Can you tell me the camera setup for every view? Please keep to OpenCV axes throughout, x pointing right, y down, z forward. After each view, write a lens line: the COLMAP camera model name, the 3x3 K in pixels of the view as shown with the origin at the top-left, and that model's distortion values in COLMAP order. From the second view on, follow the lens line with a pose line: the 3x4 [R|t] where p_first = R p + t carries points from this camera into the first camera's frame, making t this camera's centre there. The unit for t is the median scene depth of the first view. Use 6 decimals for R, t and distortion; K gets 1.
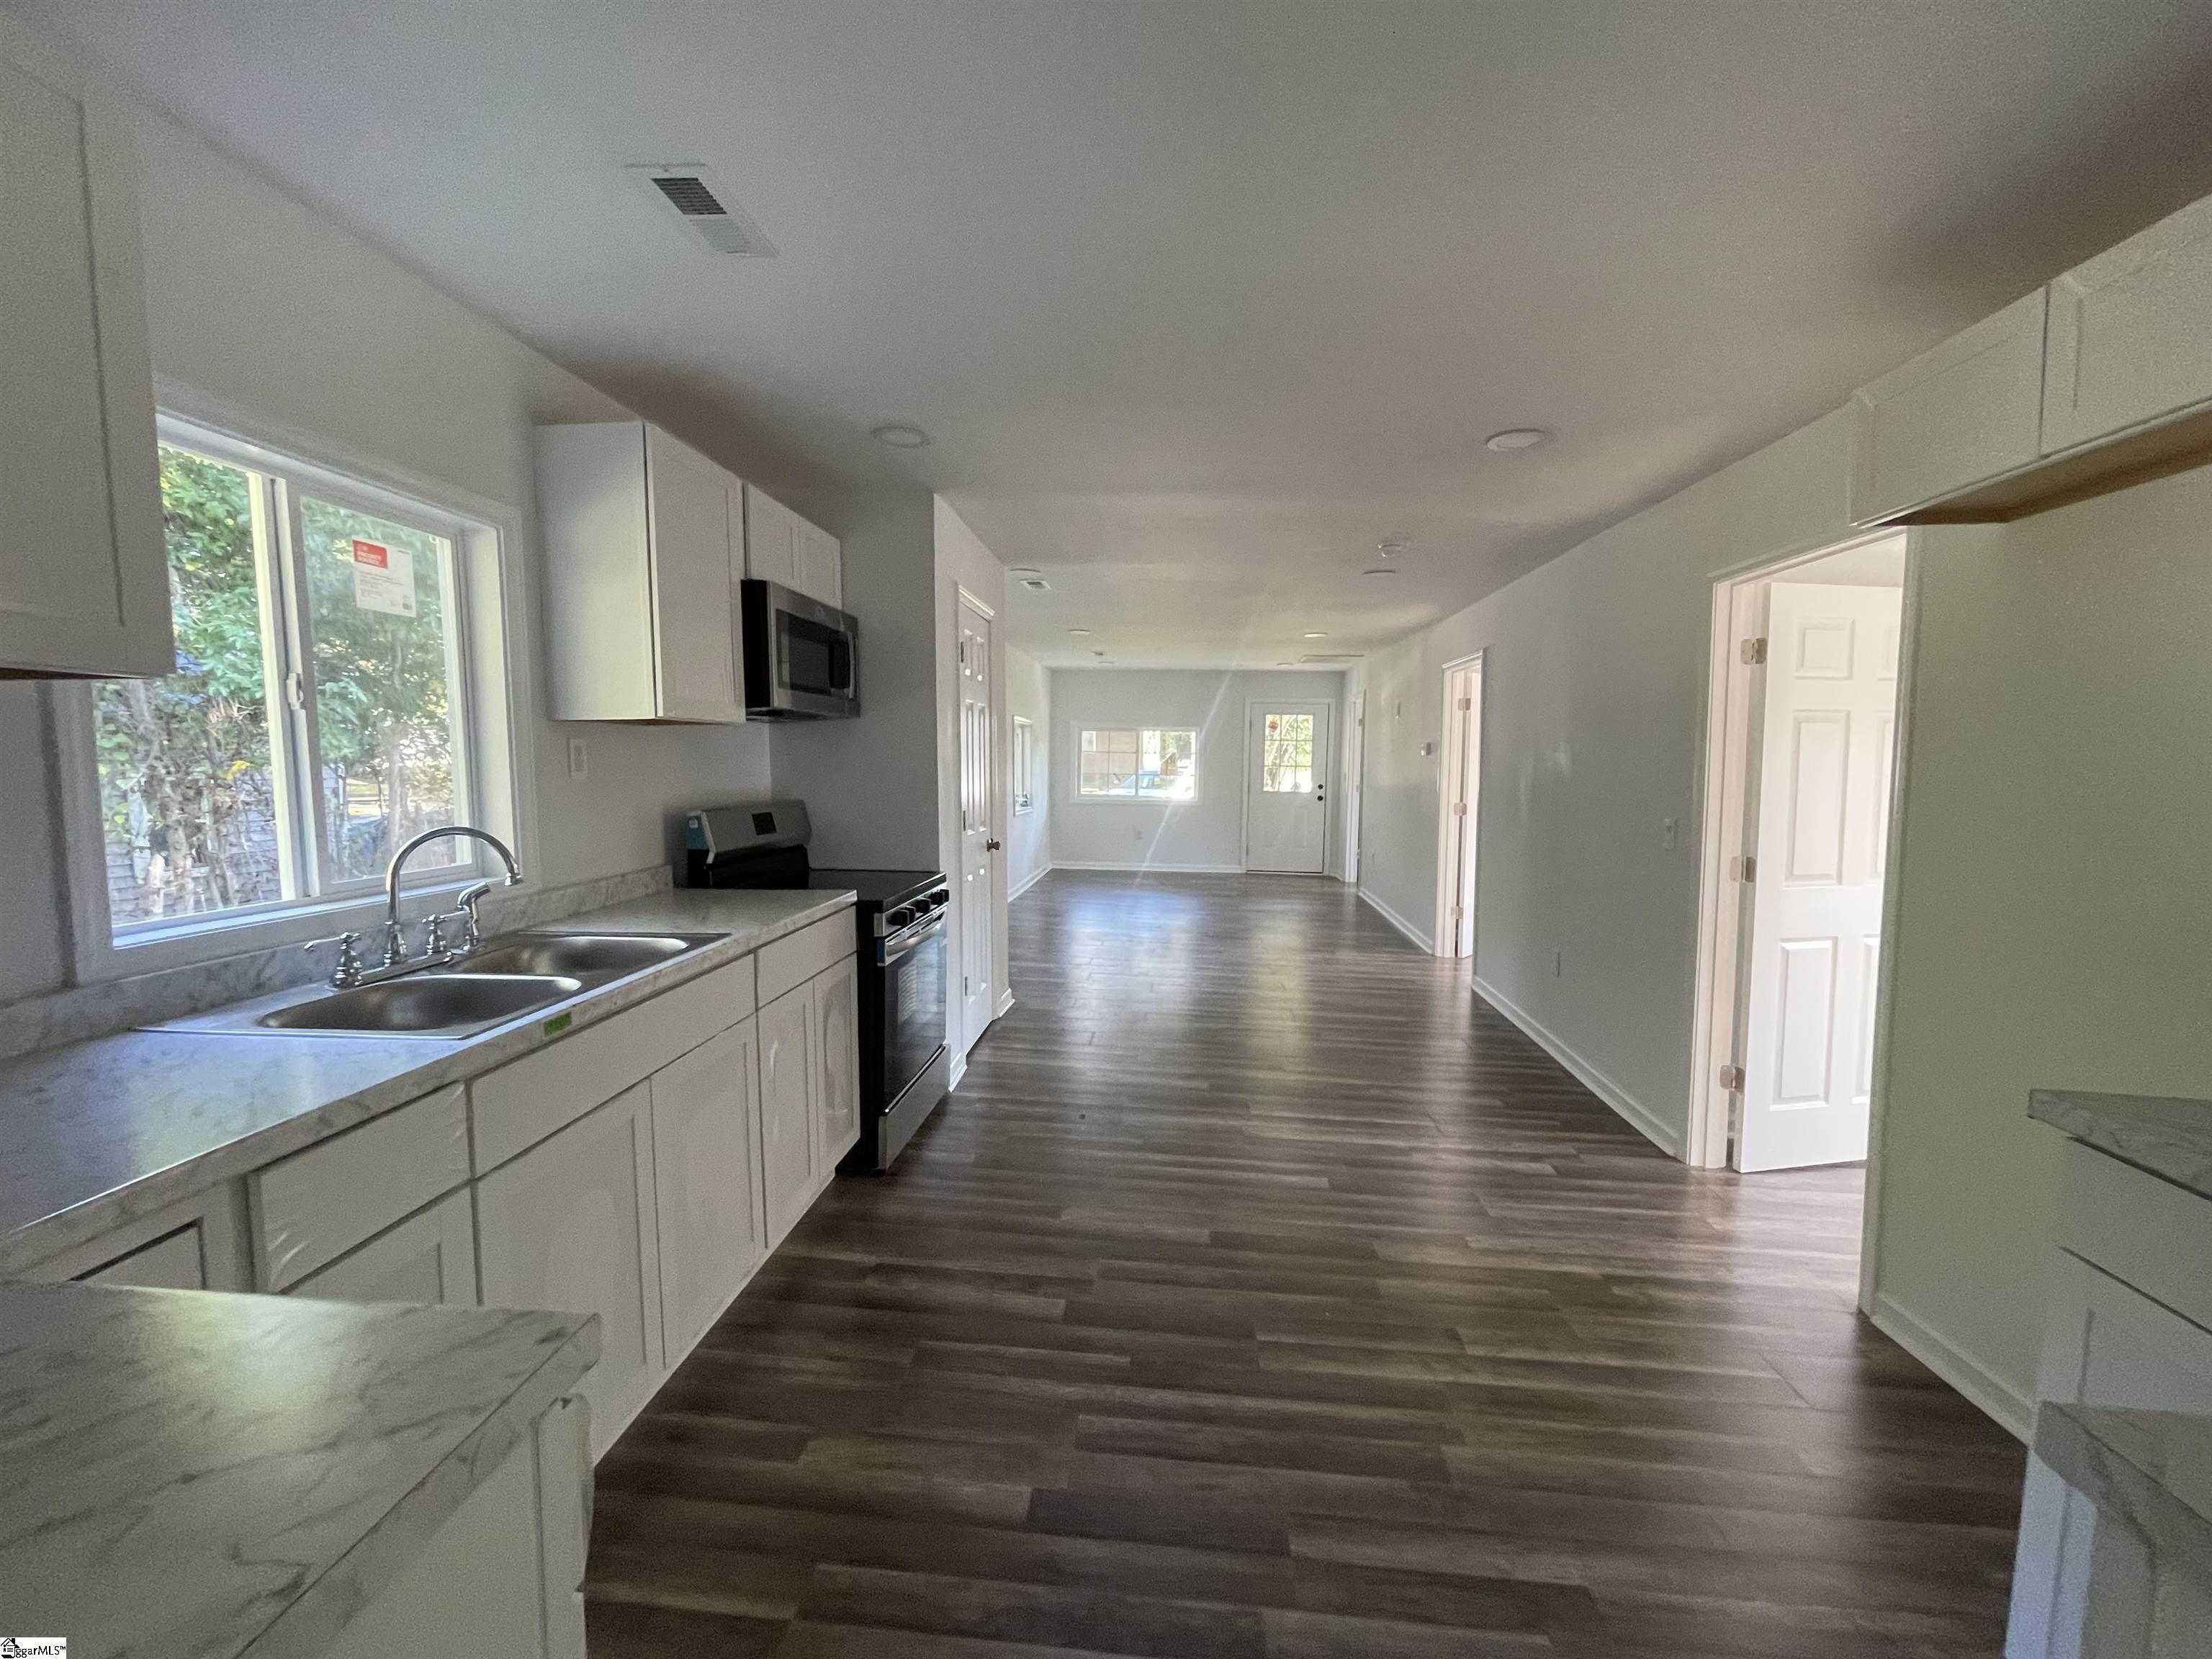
lens RADIAL K [[903.7, 0, 1102.7], [0, 903.7, 832.0], [0, 0, 1]] dist [-0.003655, 0.001474]
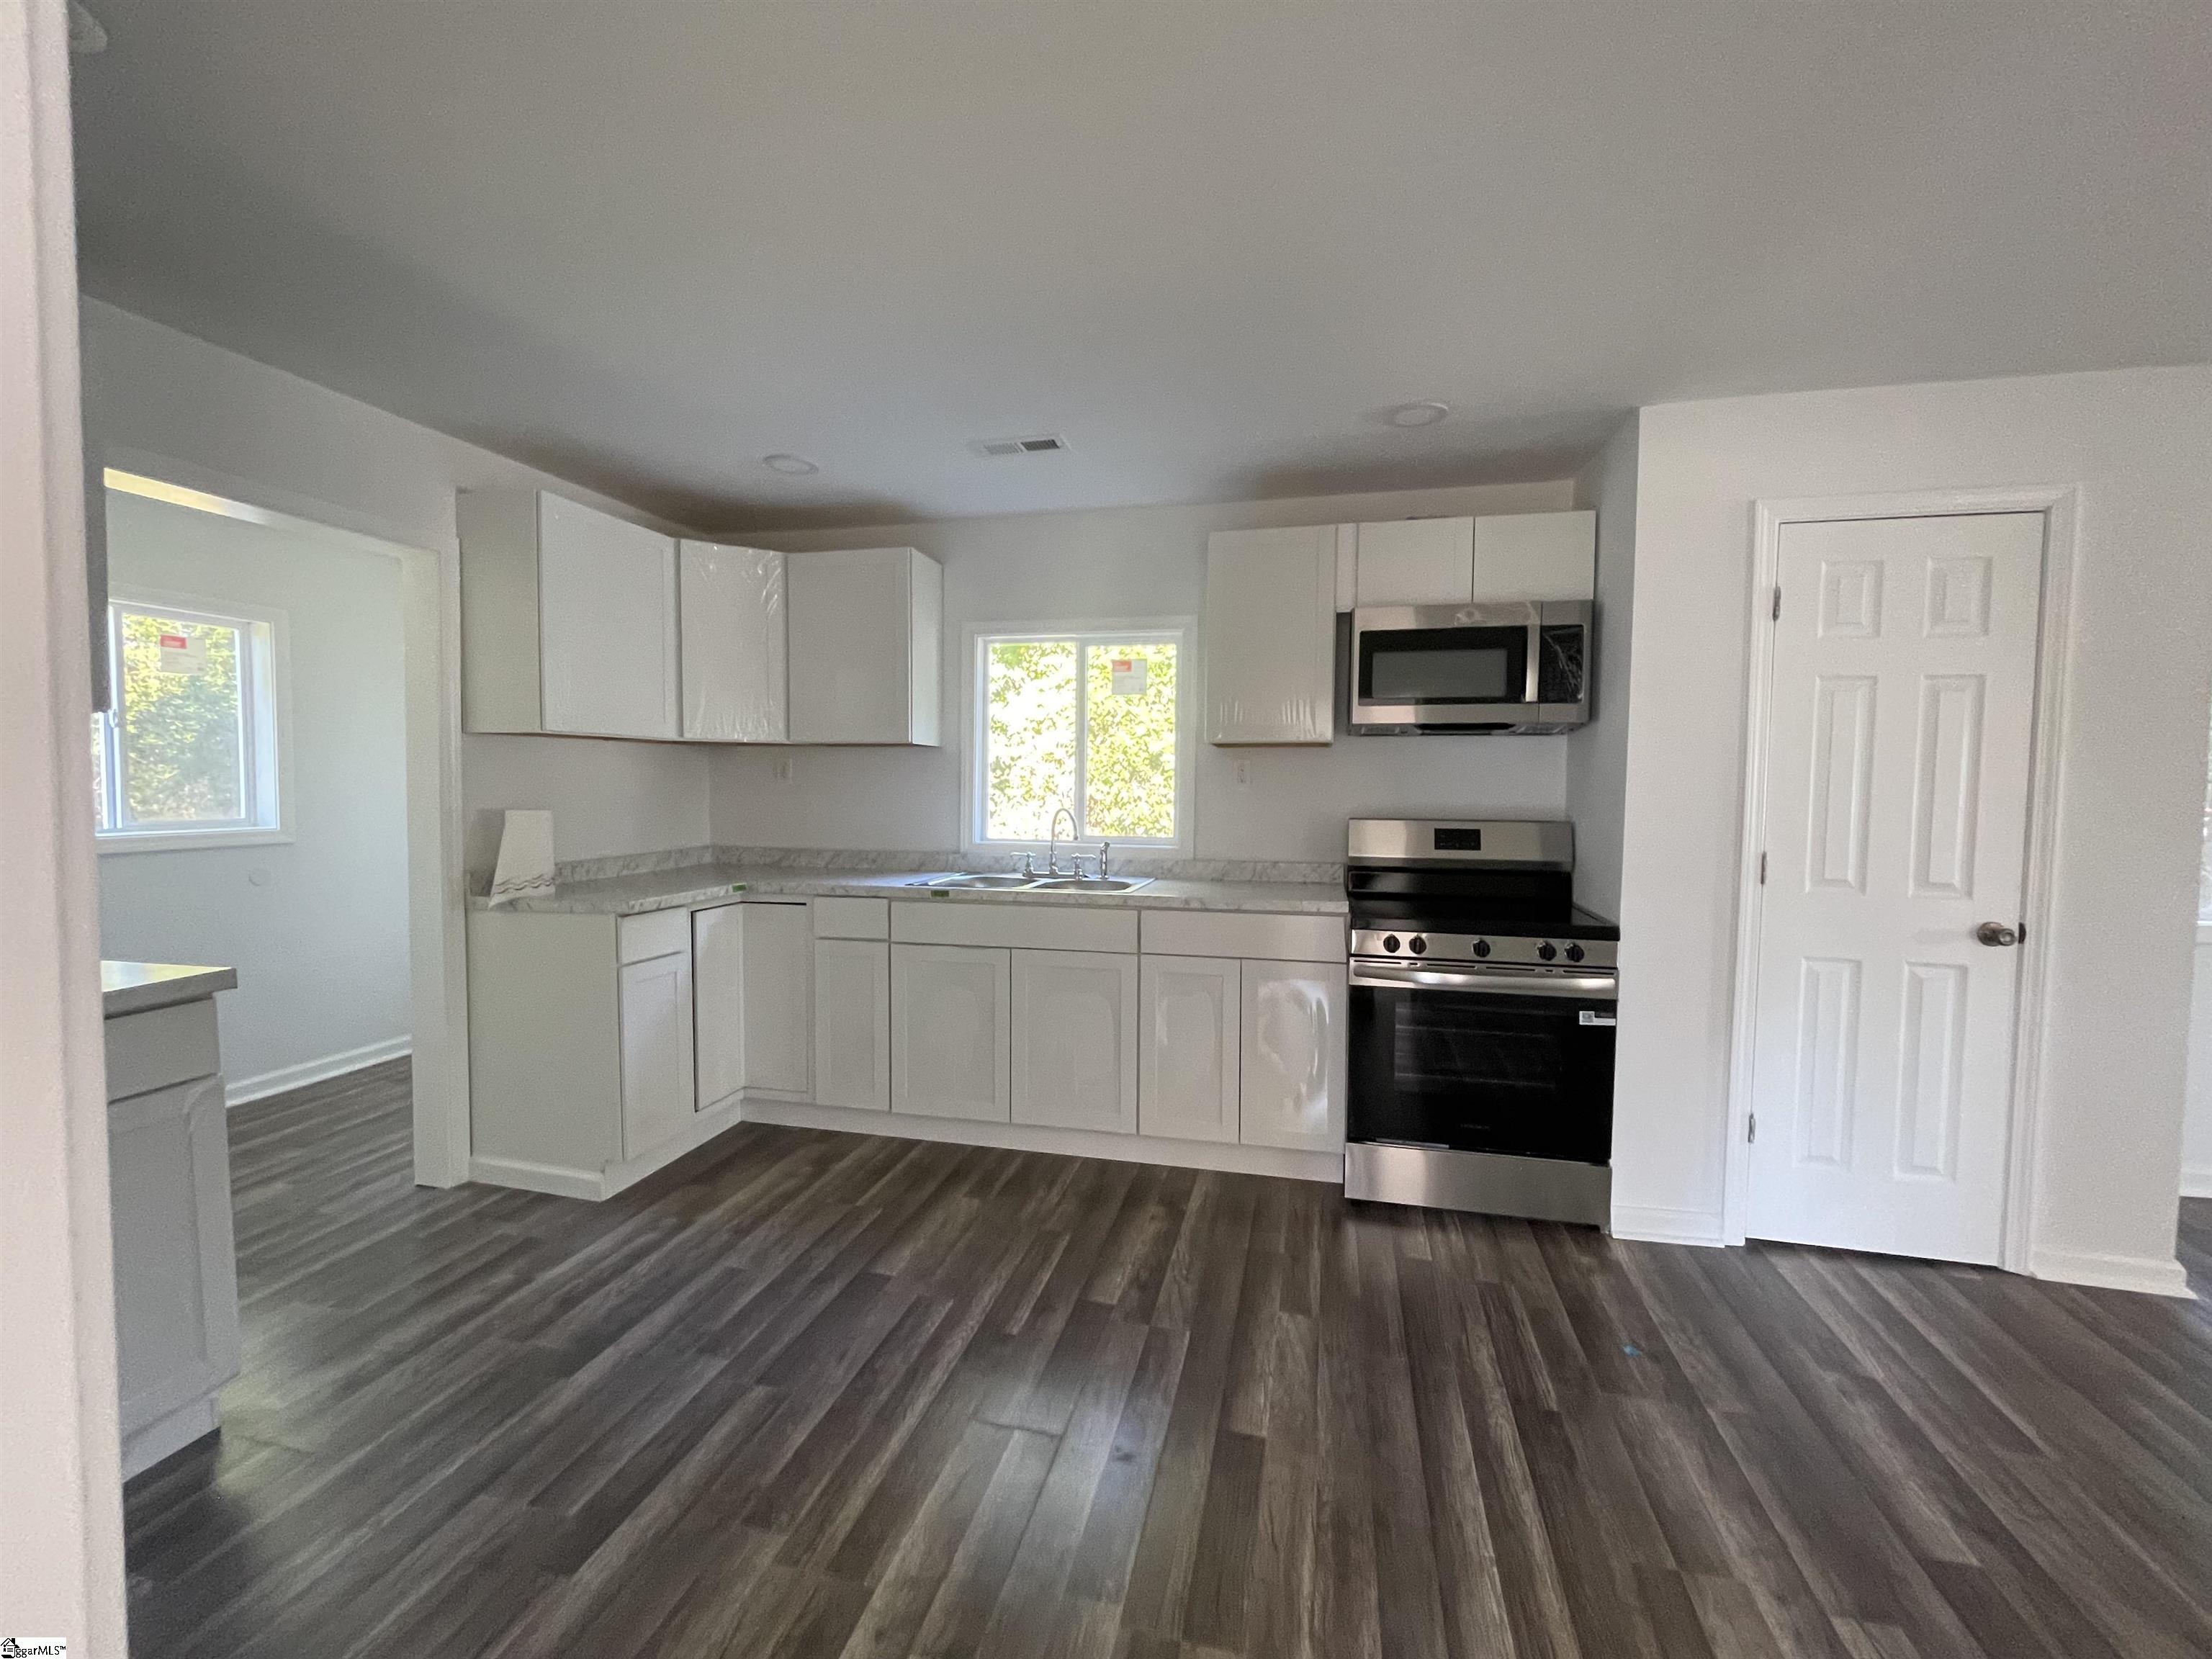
lens RADIAL K [[903.7, 0, 1114.8], [0, 903.7, 829.7], [0, 0, 1]] dist [-0.003655, 0.001474]
pose [[-0.133705, 0.043208, -0.990079, 1.070344], [-0.090037, 0.994388, 0.055555, -0.068303], [0.986923, 0.096572, -0.129065, 1.248350]]
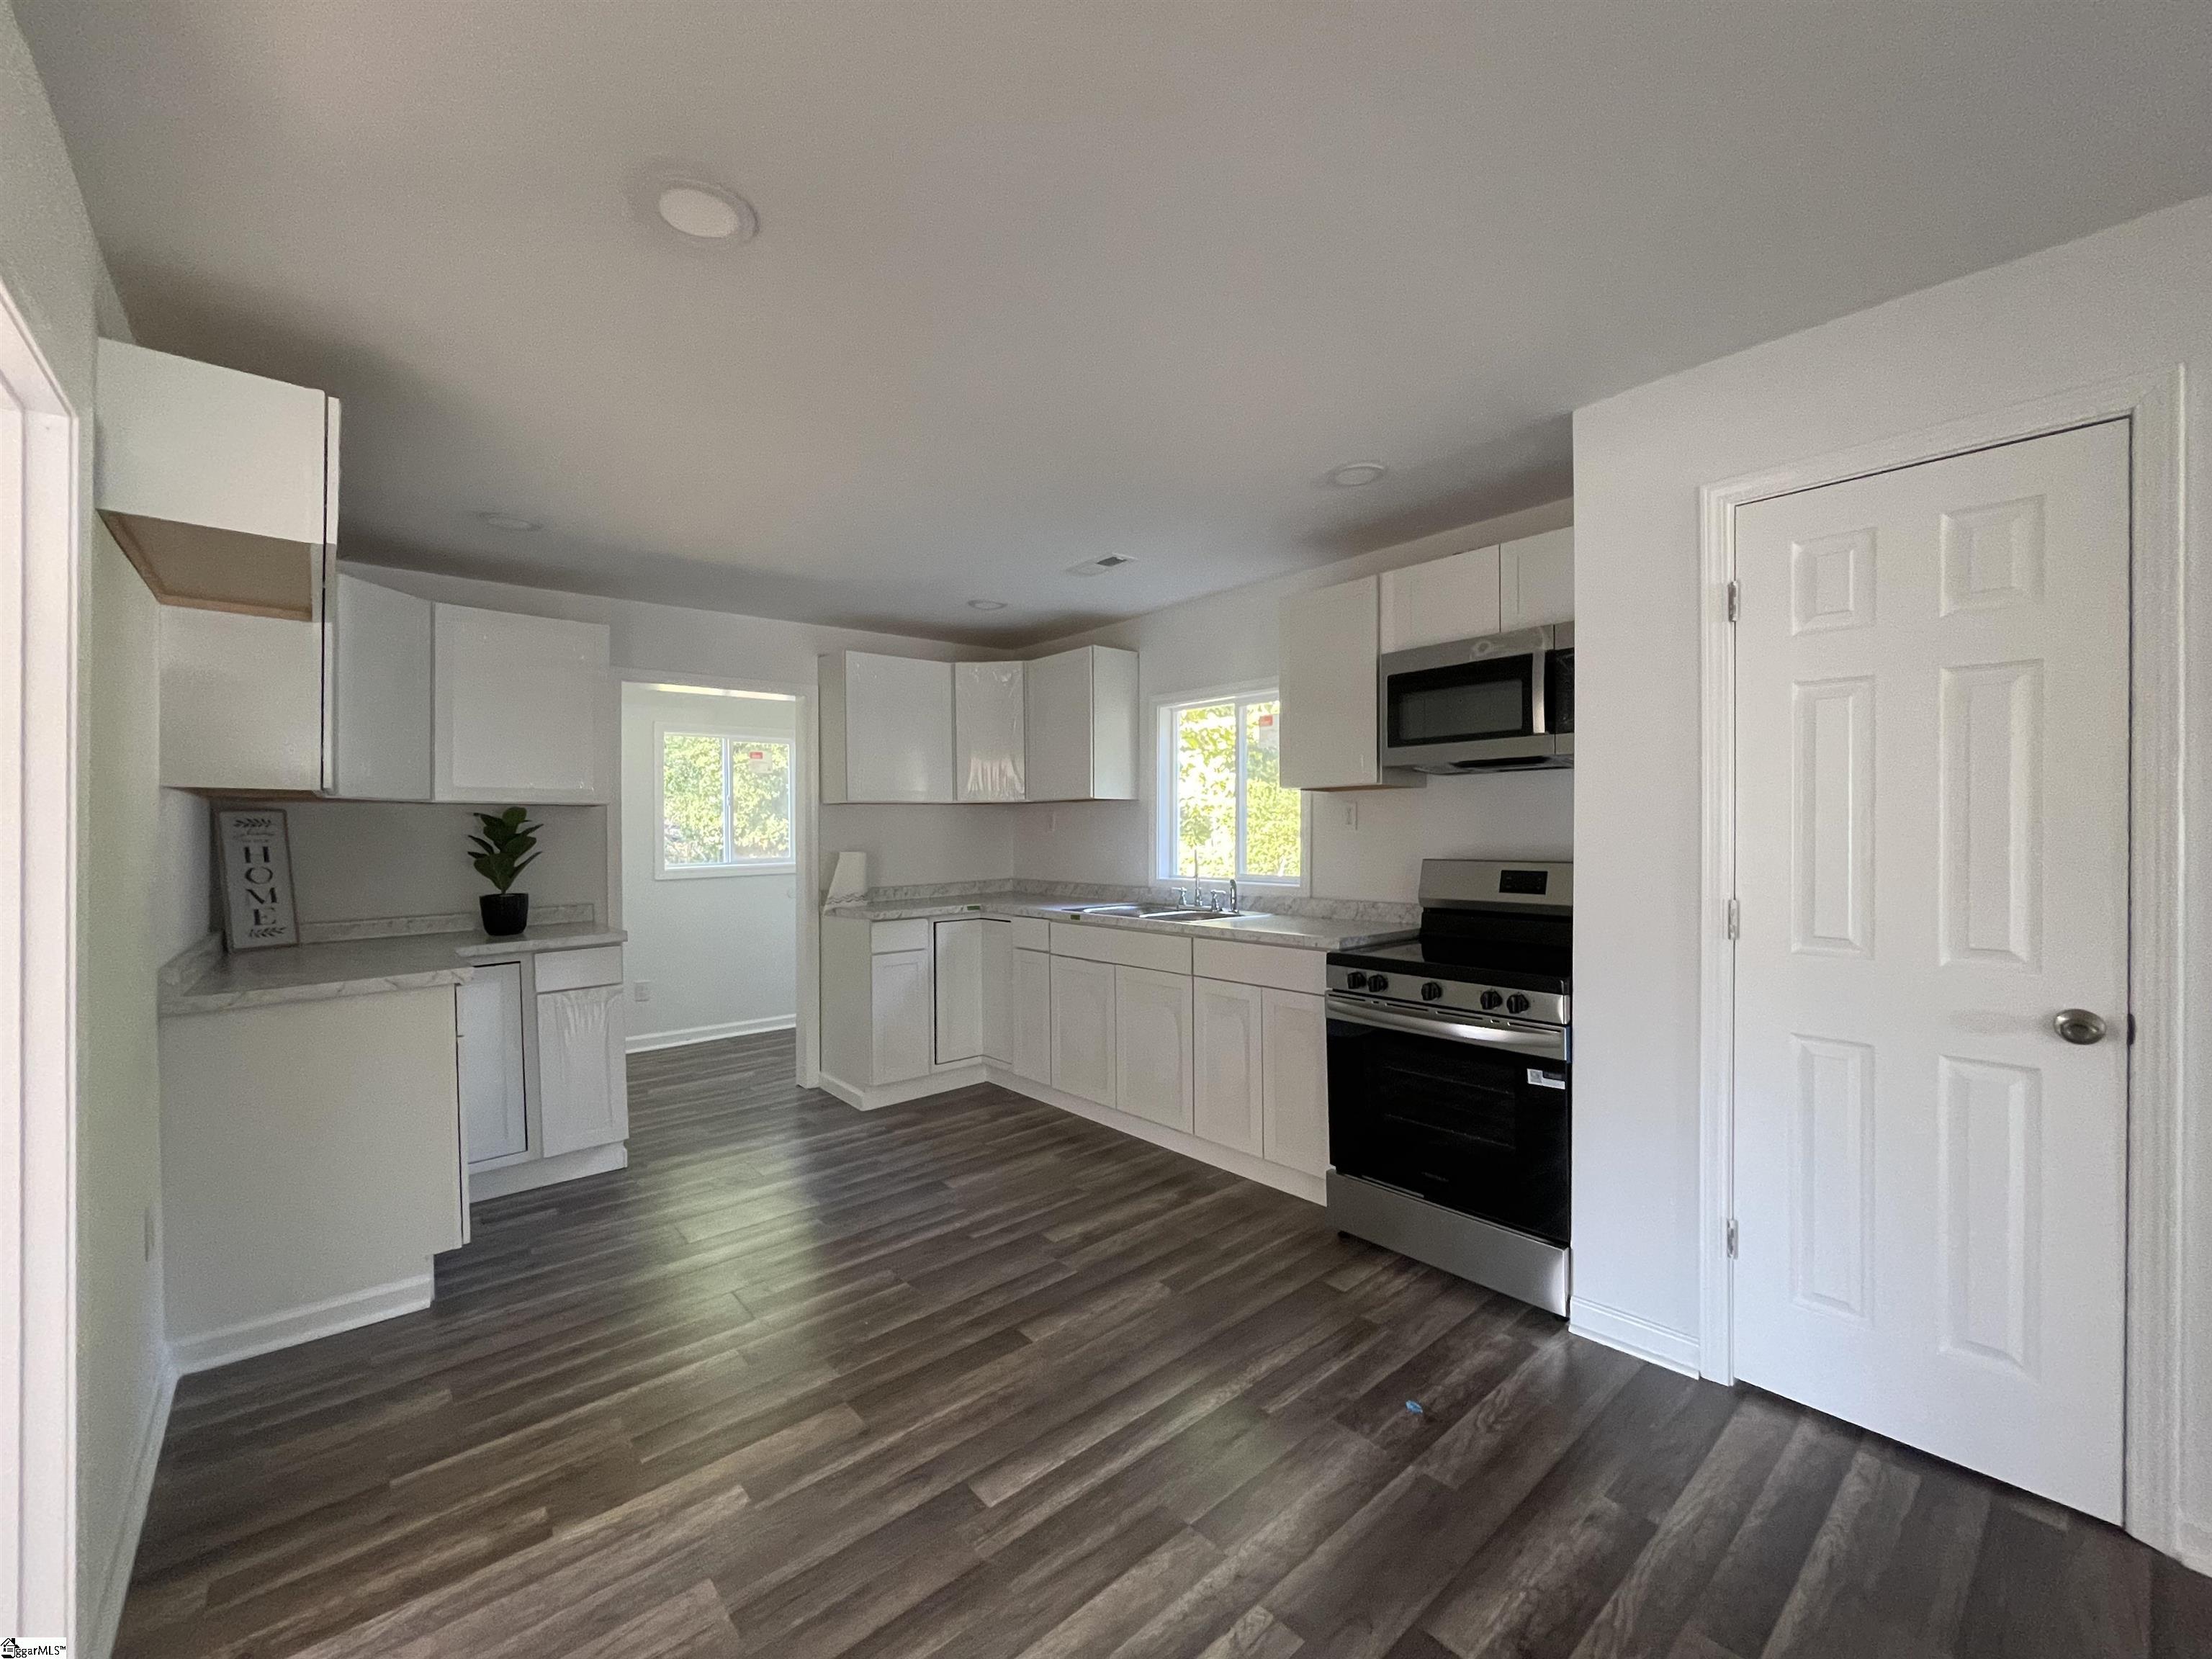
lens RADIAL K [[903.7, 0, 1120.6], [0, 903.7, 828.3], [0, 0, 1]] dist [-0.003655, 0.001474]
pose [[-0.683651, 0.001504, -0.729808, 0.944288], [-0.053155, 0.997239, 0.051849, -0.148431], [0.727871, 0.074239, -0.681684, 2.182946]]
